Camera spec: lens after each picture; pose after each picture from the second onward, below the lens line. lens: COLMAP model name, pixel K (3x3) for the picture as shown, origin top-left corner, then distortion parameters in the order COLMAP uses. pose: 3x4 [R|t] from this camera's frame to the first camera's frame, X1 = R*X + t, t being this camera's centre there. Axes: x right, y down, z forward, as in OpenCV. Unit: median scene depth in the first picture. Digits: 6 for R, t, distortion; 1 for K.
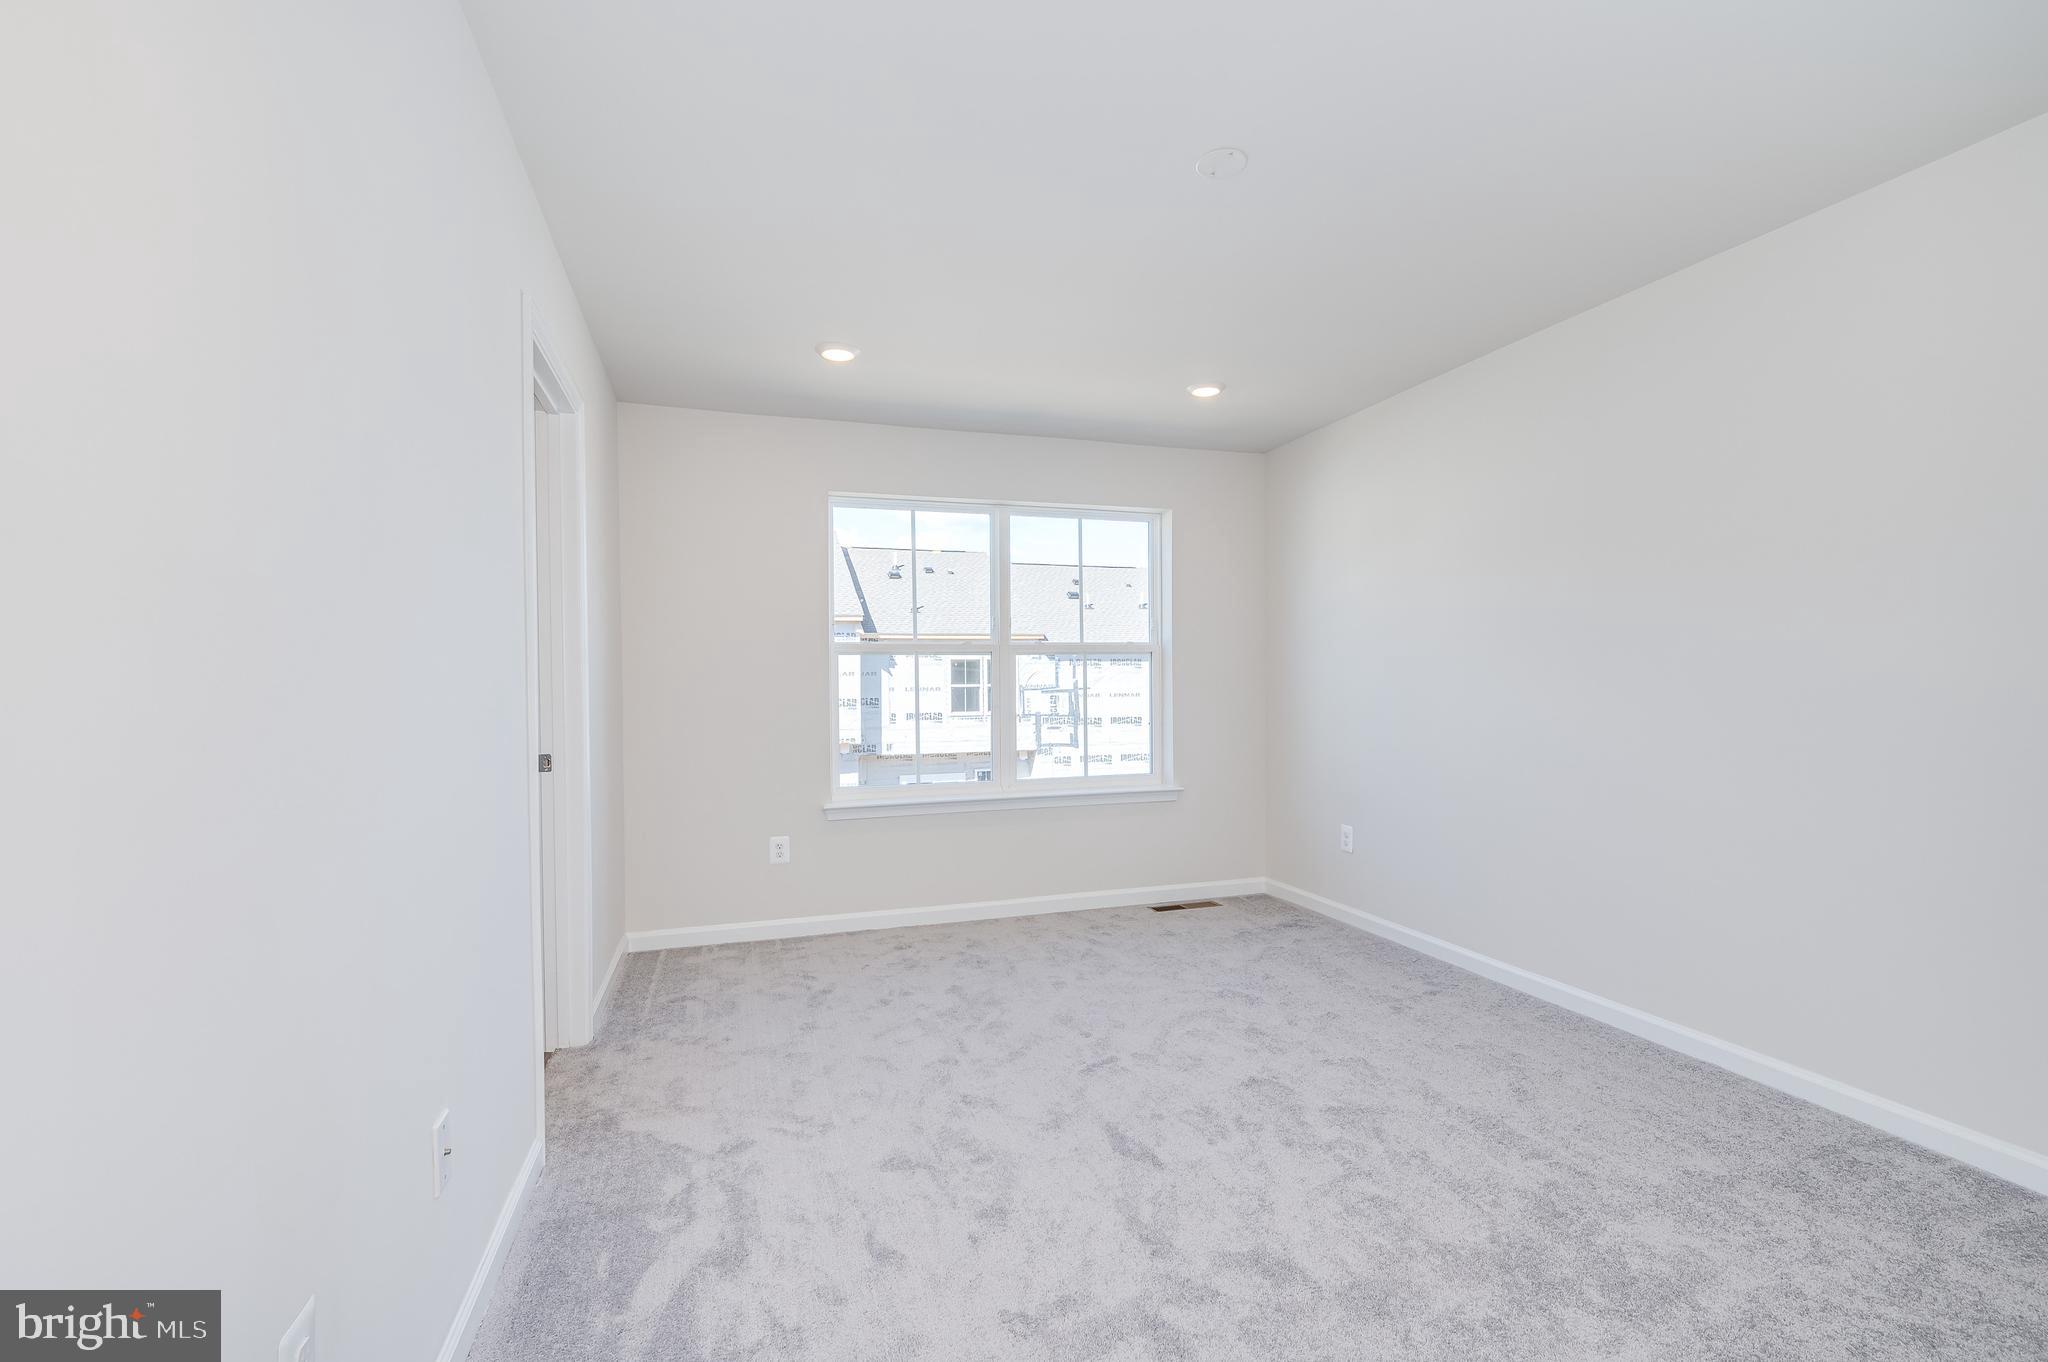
lens RADIAL K [[944.7, 0, 1027.7], [0, 944.7, 685.3], [0, 0, 1]] dist [-0.006087, 0.002884]
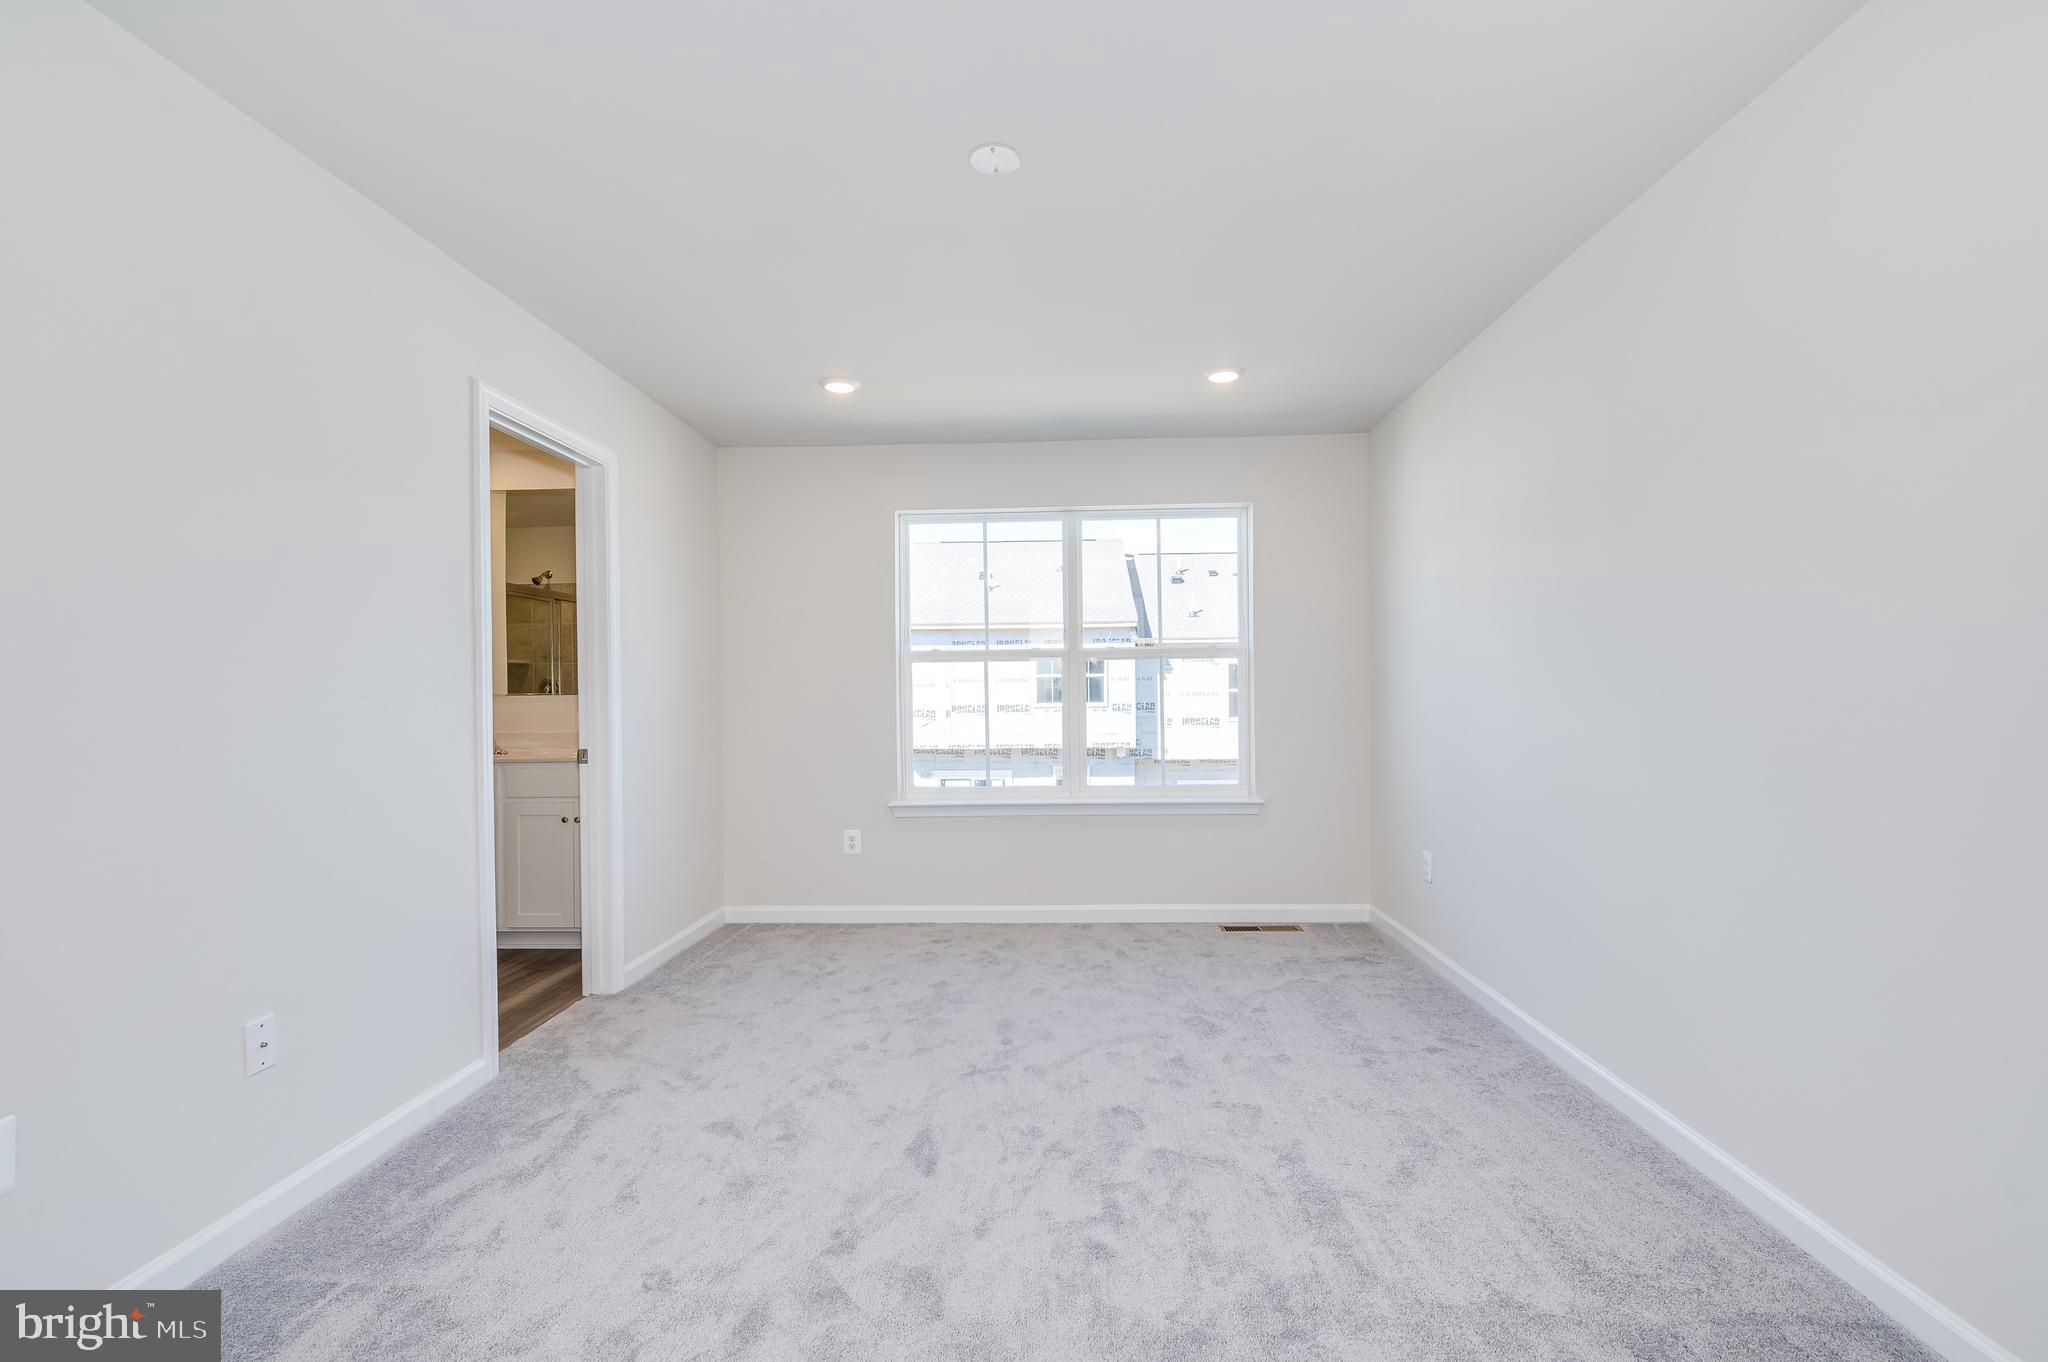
lens RADIAL K [[944.7, 0, 1028.5], [0, 944.7, 685.9], [0, 0, 1]] dist [-0.006087, 0.002884]
pose [[0.933462, -0.001930, -0.358671, 0.371651], [0.000518, 0.999992, -0.004034, -0.001370], [0.358675, 0.003580, 0.933456, 0.064009]]
